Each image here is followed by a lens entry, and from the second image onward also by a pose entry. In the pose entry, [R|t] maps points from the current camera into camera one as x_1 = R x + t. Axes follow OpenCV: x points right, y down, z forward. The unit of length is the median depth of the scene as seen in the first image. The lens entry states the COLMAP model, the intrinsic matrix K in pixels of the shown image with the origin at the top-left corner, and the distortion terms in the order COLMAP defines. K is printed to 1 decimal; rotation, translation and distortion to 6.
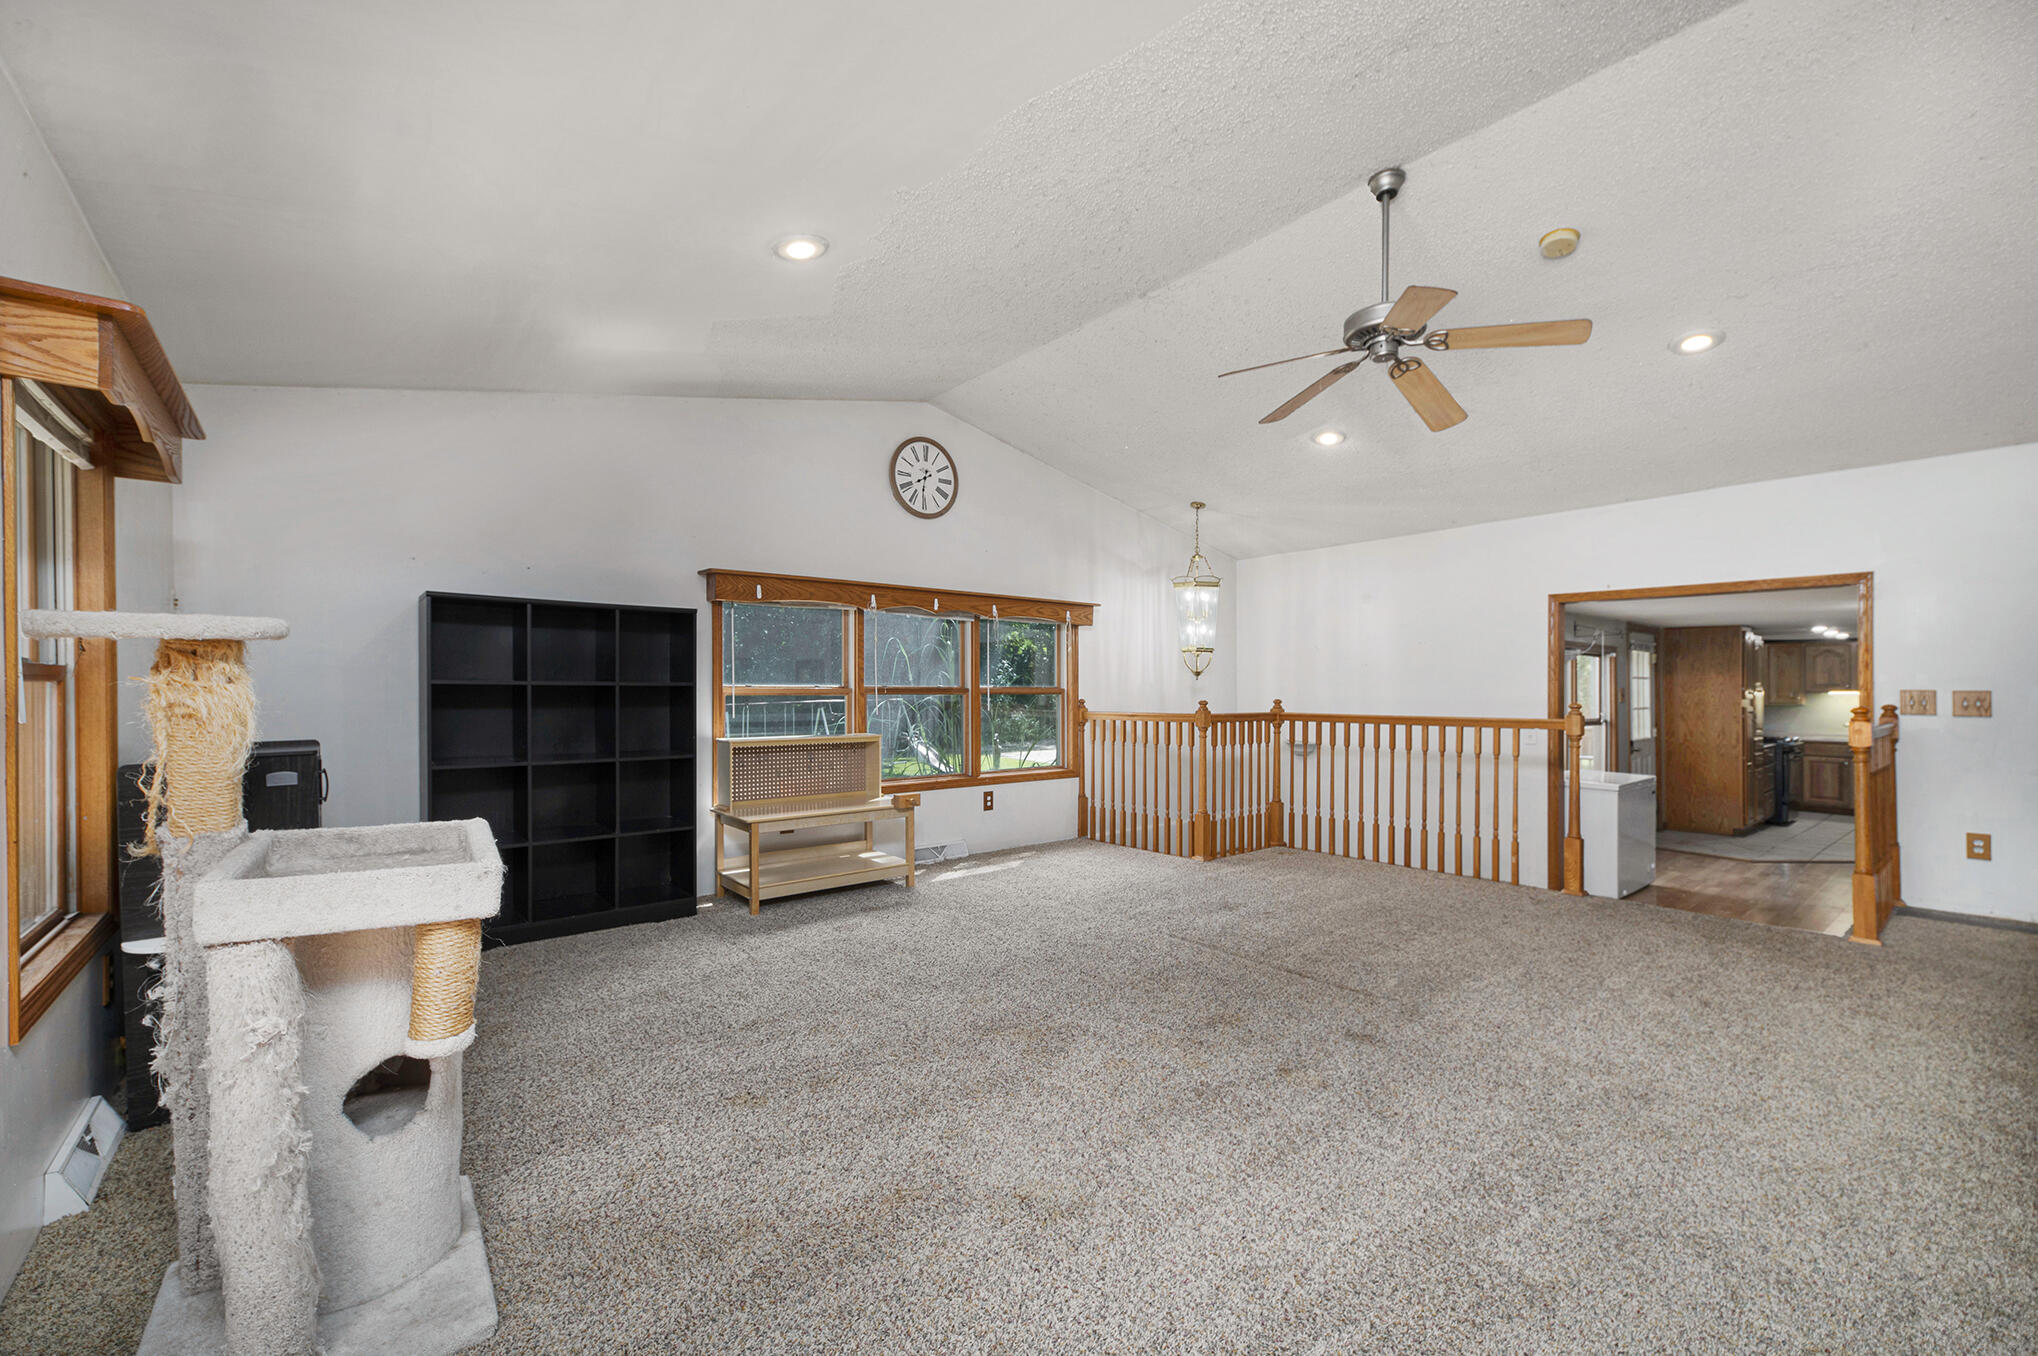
lens RADIAL K [[843.1, 0, 1006.0], [0, 843.1, 691.4], [0, 0, 1]] dist [0.011278, -0.000086]
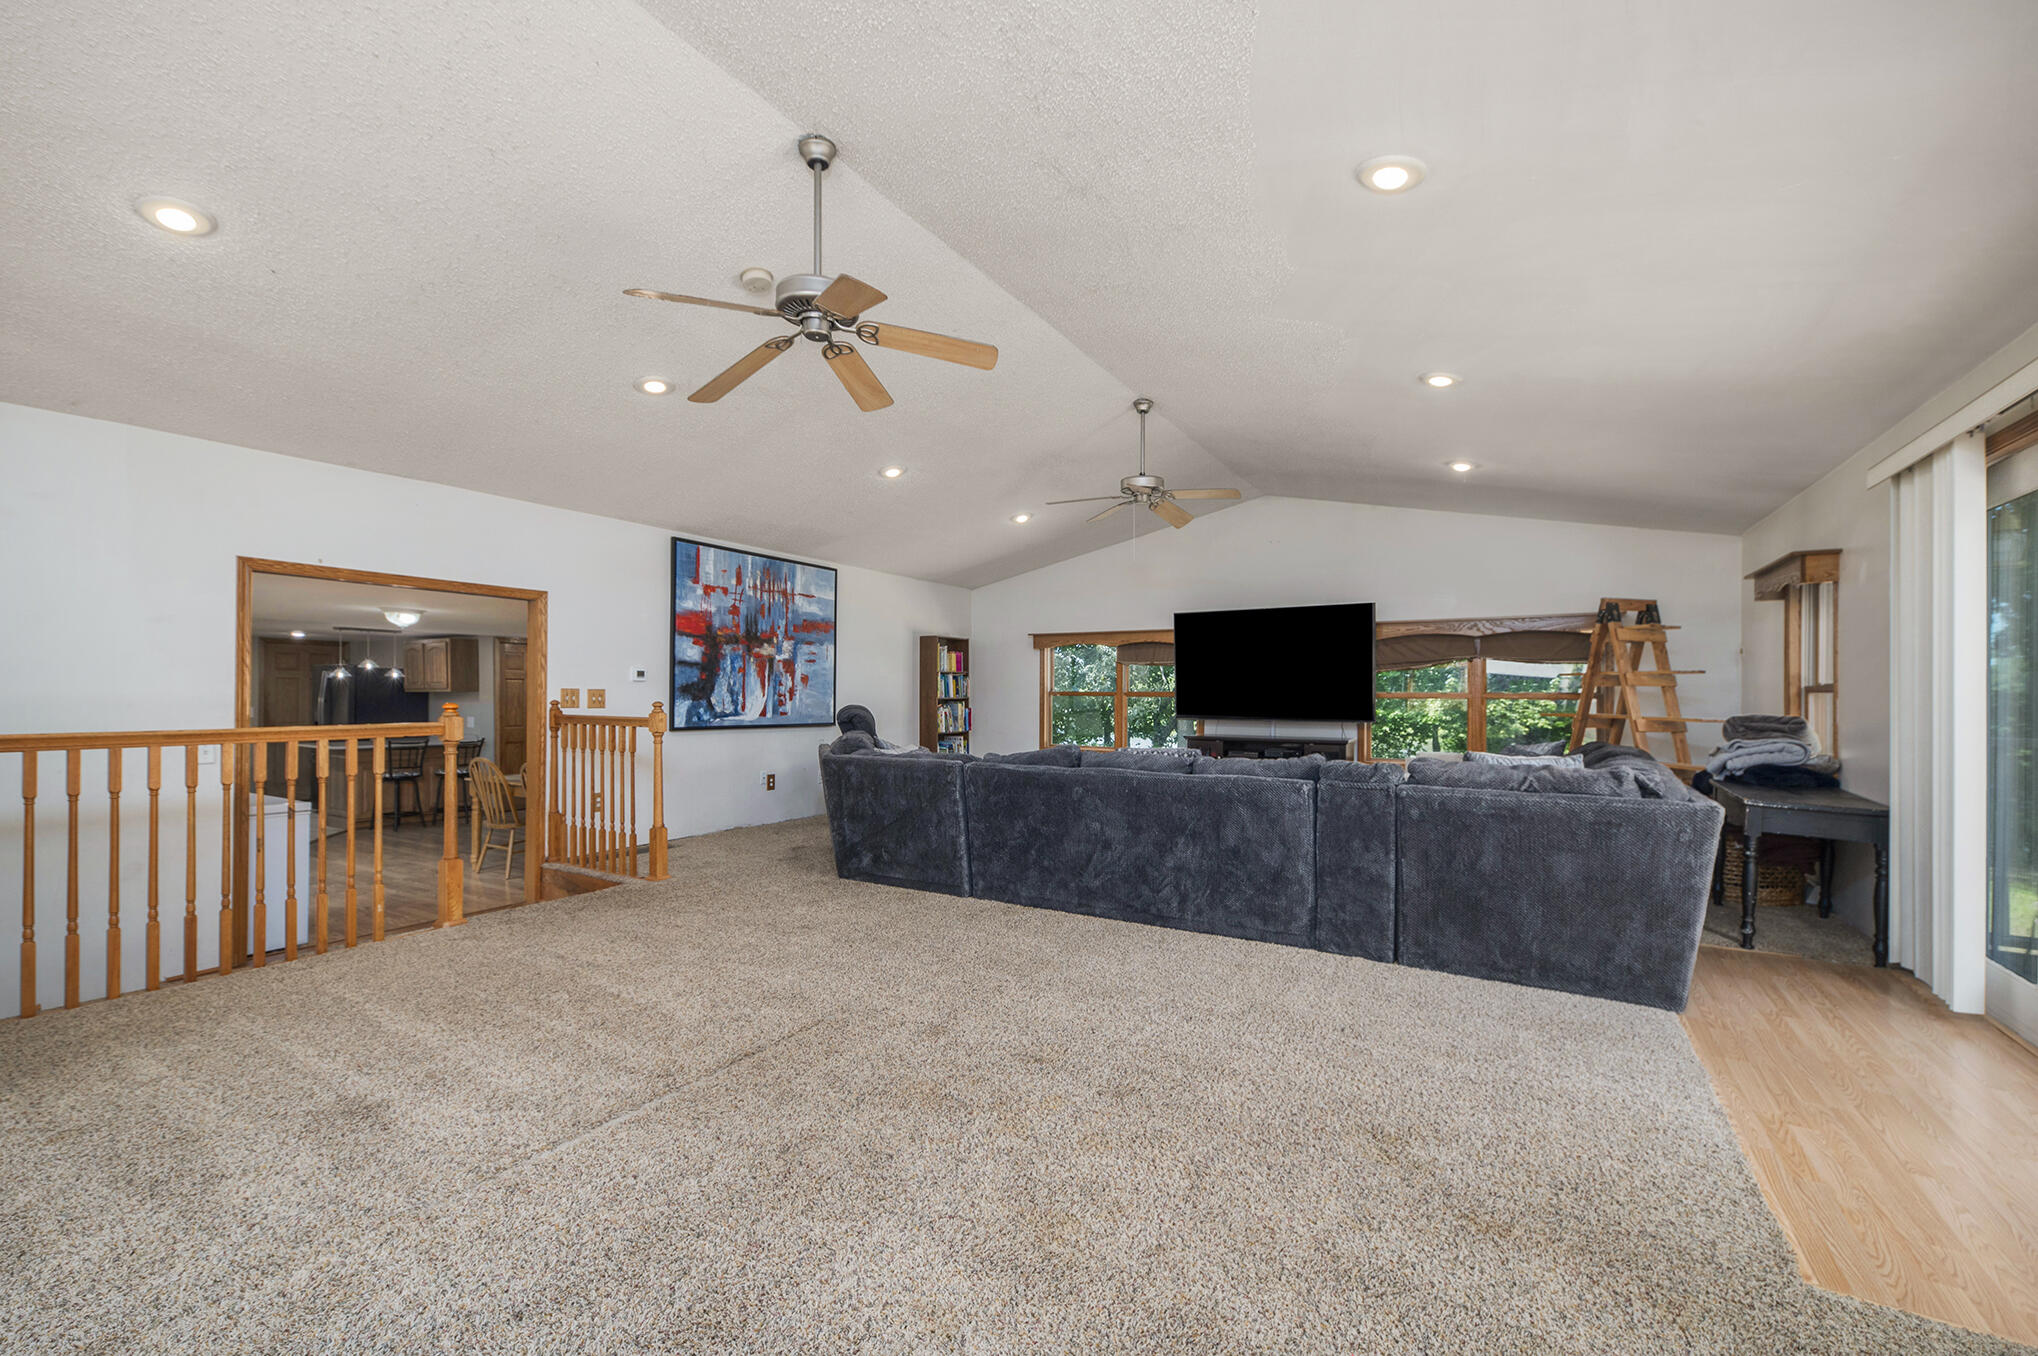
lens RADIAL K [[843.1, 0, 1026.3], [0, 843.1, 683.8], [0, 0, 1]] dist [0.011278, -0.000086]
pose [[-0.343196, 0.002278, 0.939261, -0.381655], [-0.001966, 0.999993, -0.003143, -0.006406], [-0.939262, -0.002925, -0.343189, 0.816120]]
